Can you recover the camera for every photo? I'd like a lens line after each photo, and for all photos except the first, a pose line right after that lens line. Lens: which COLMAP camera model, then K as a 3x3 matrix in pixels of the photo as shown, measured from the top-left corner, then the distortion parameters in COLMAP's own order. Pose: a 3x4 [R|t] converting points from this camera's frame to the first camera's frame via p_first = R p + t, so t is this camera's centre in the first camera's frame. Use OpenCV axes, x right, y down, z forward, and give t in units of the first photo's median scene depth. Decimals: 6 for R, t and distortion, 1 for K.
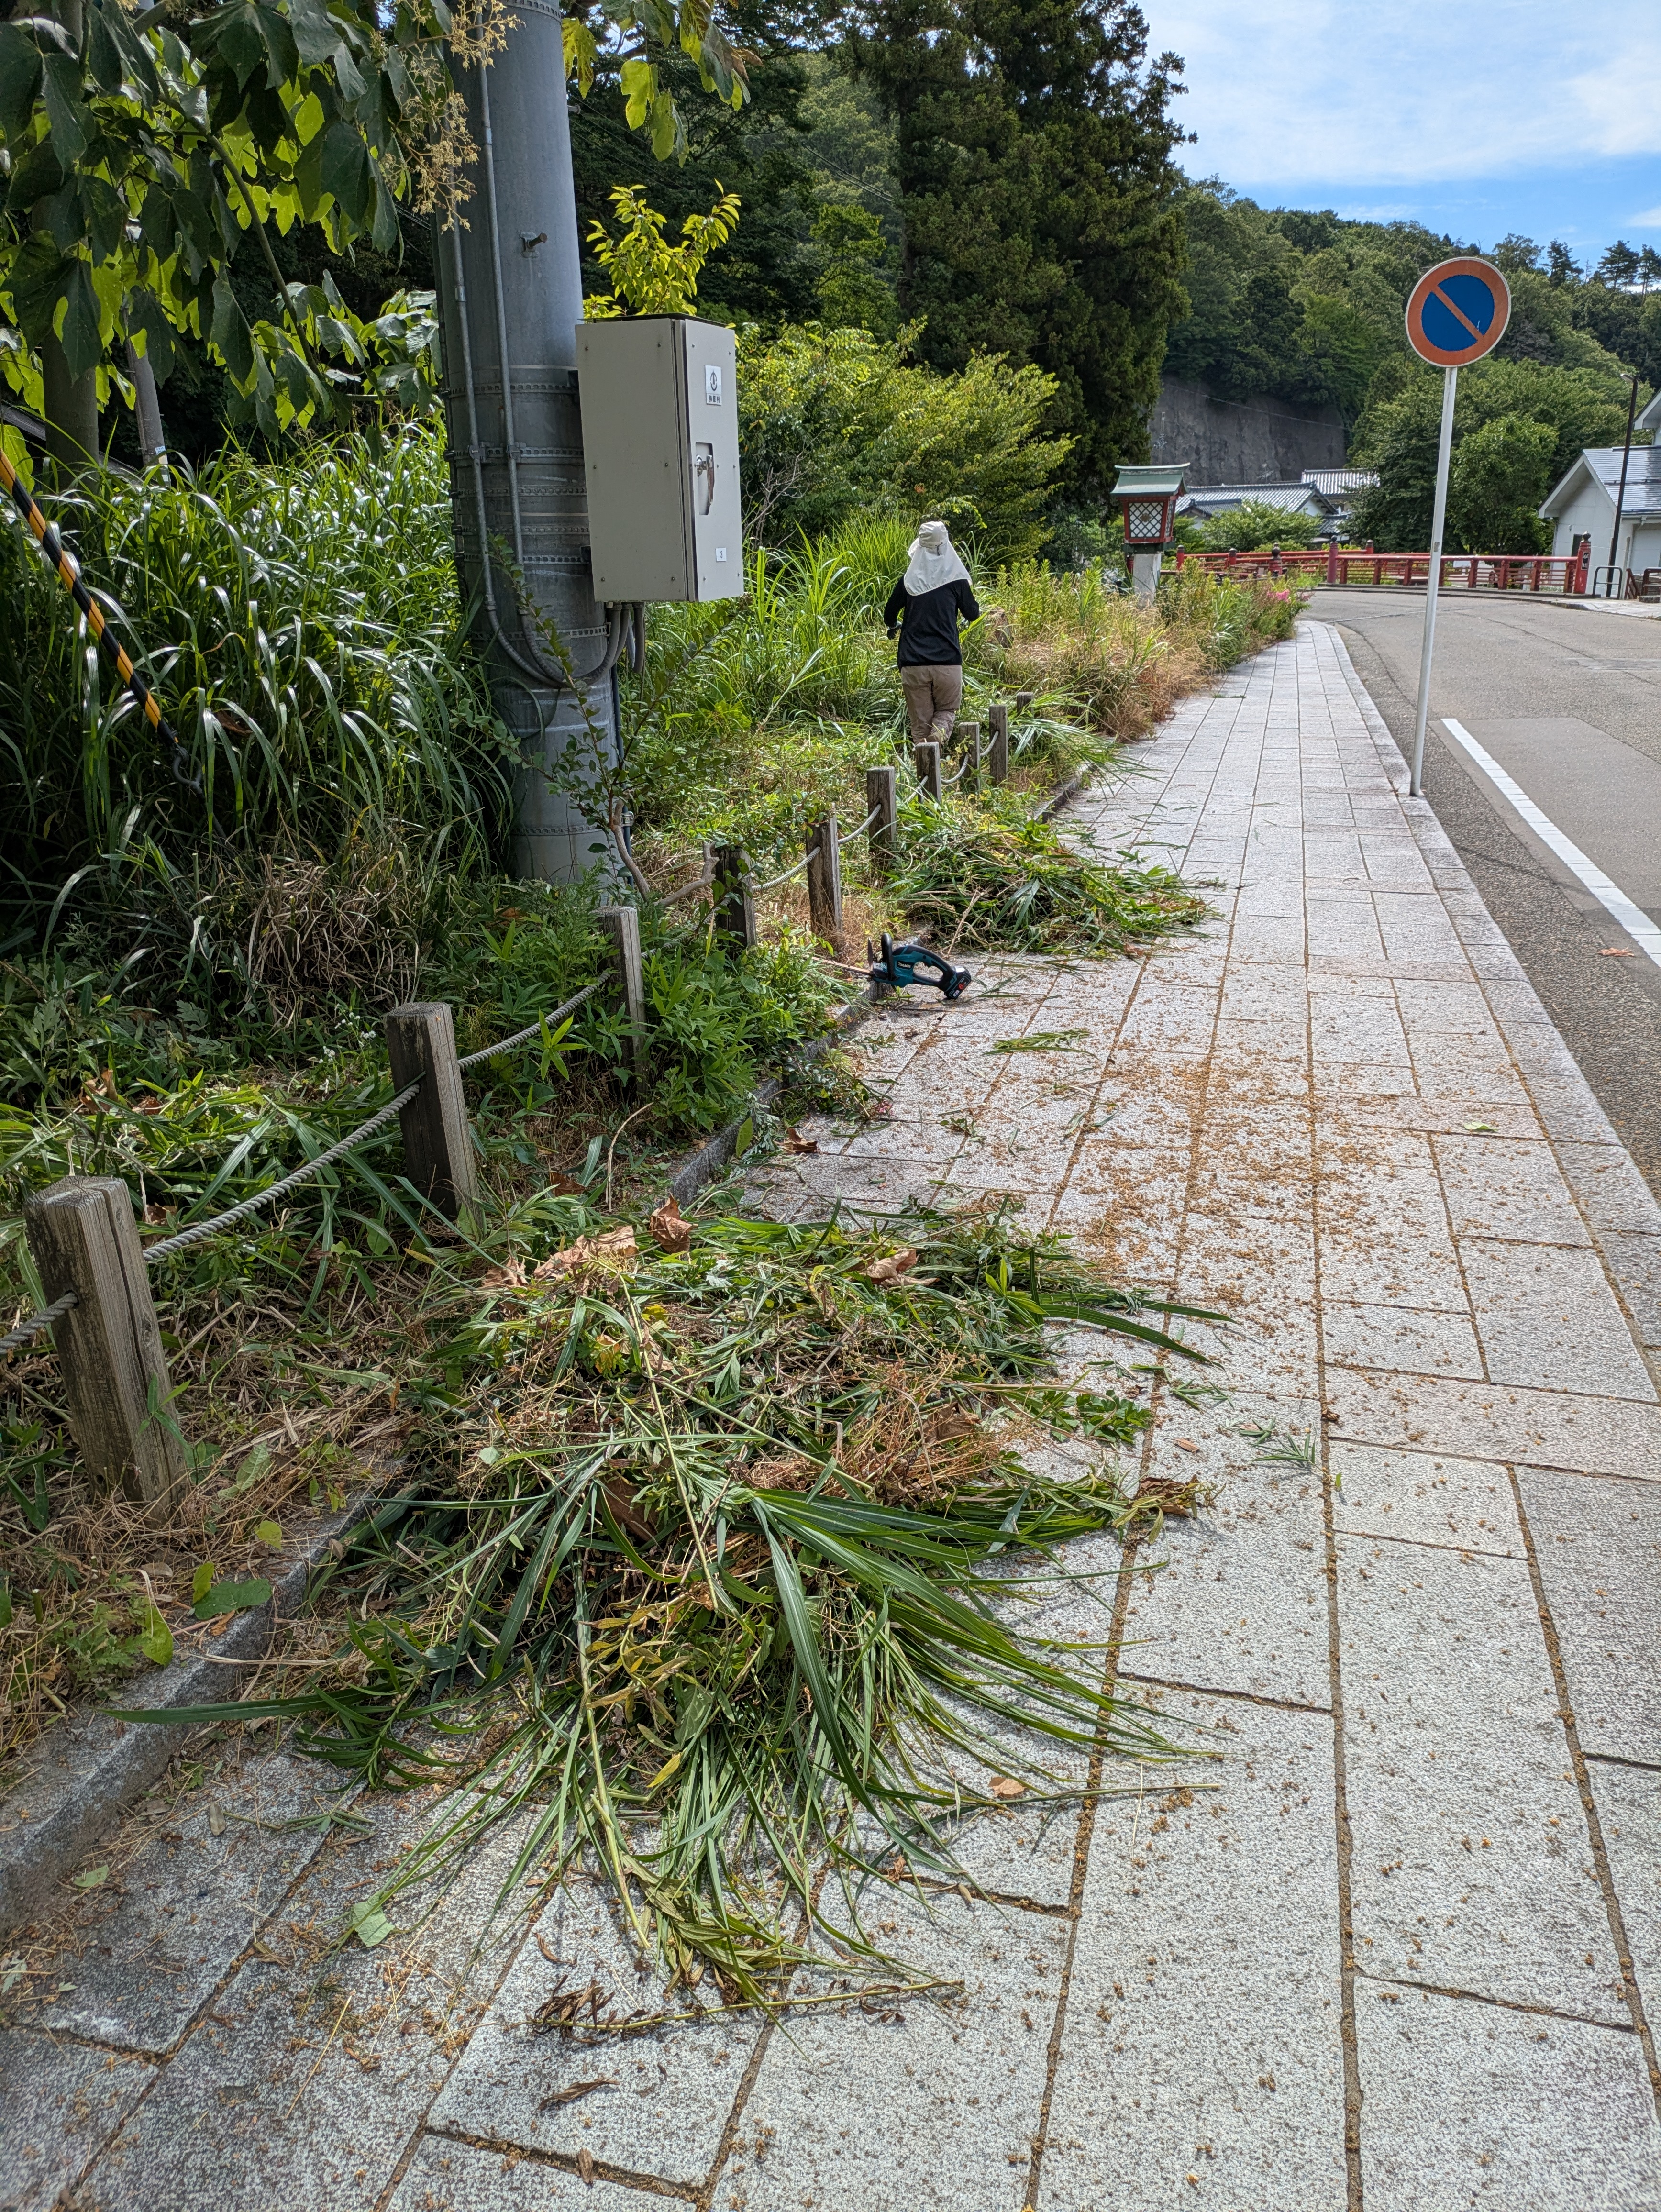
lens RADIAL K [[1618.9, 0, 839.8], [0, 1618.9, 1092.5], [0, 0, 1]] dist [0.046667, -0.028172]
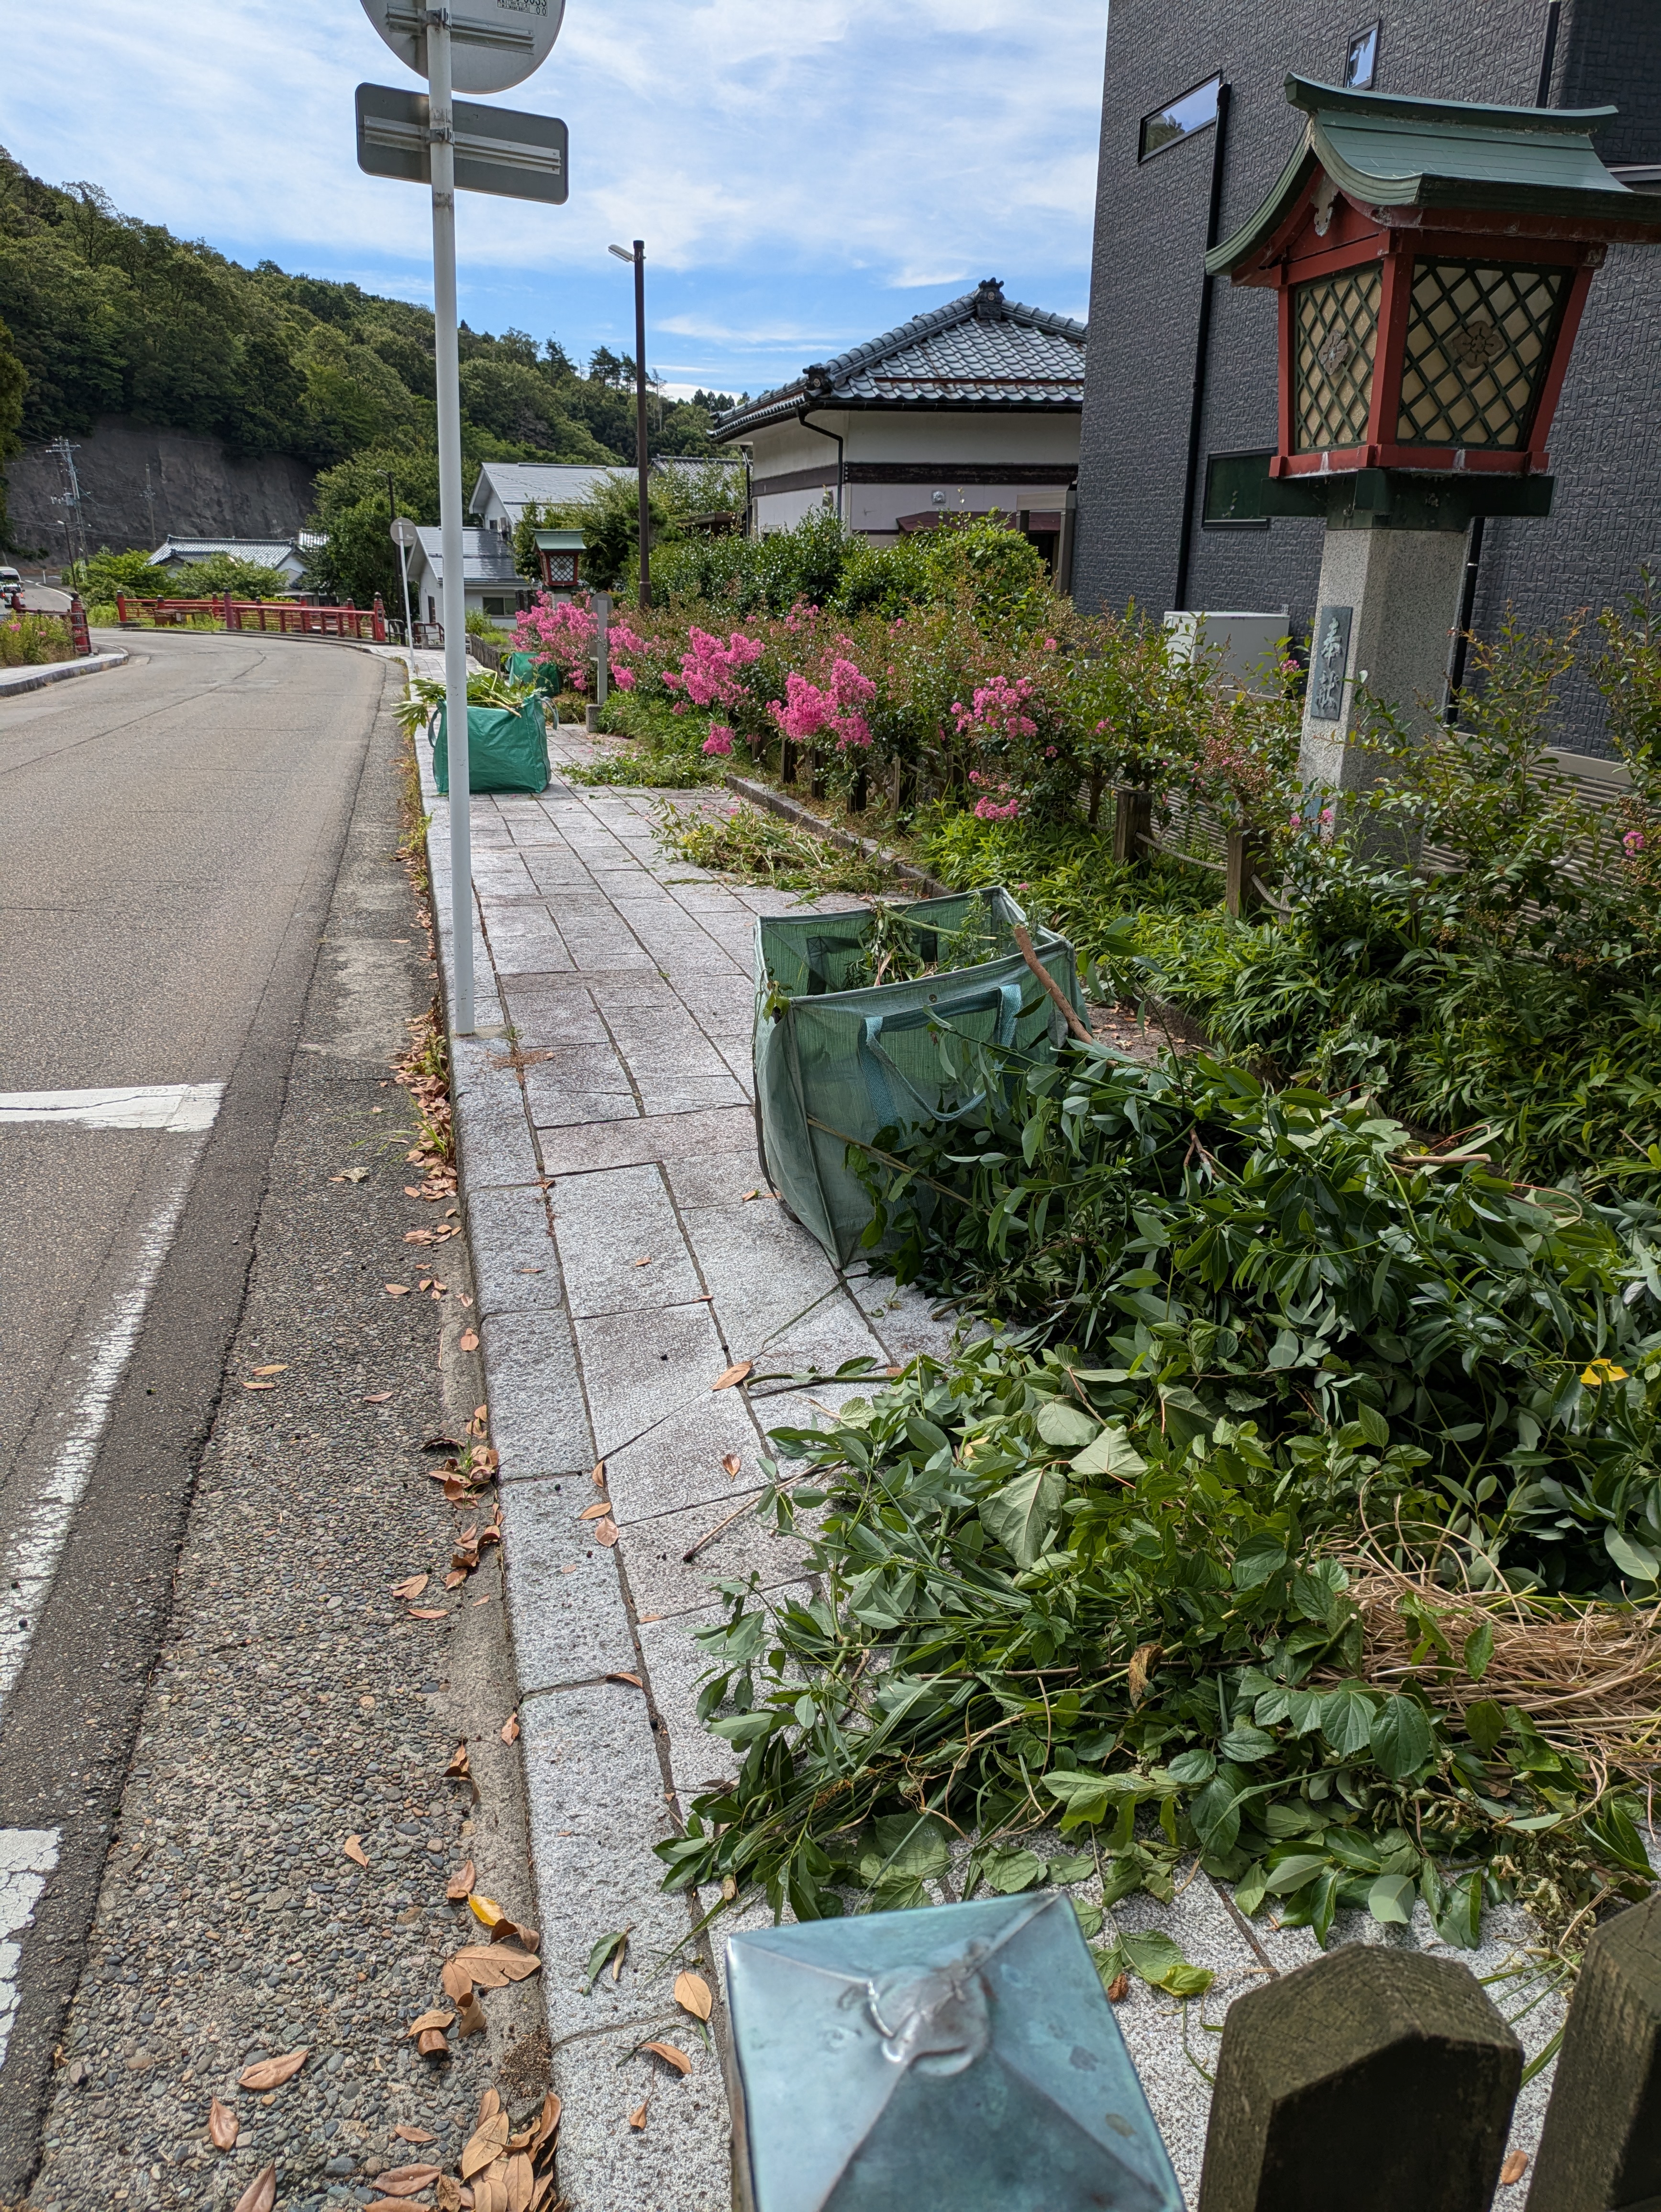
lens RADIAL K [[1618.9, 0, 833.5], [0, 1618.9, 1065.0], [0, 0, 1]] dist [0.046667, -0.028172]
pose [[0.871055, -0.108699, 0.479007, 0.128933], [0.130382, 0.991390, -0.012123, 0.075716], [-0.473565, 0.073014, 0.877727, -0.230899]]
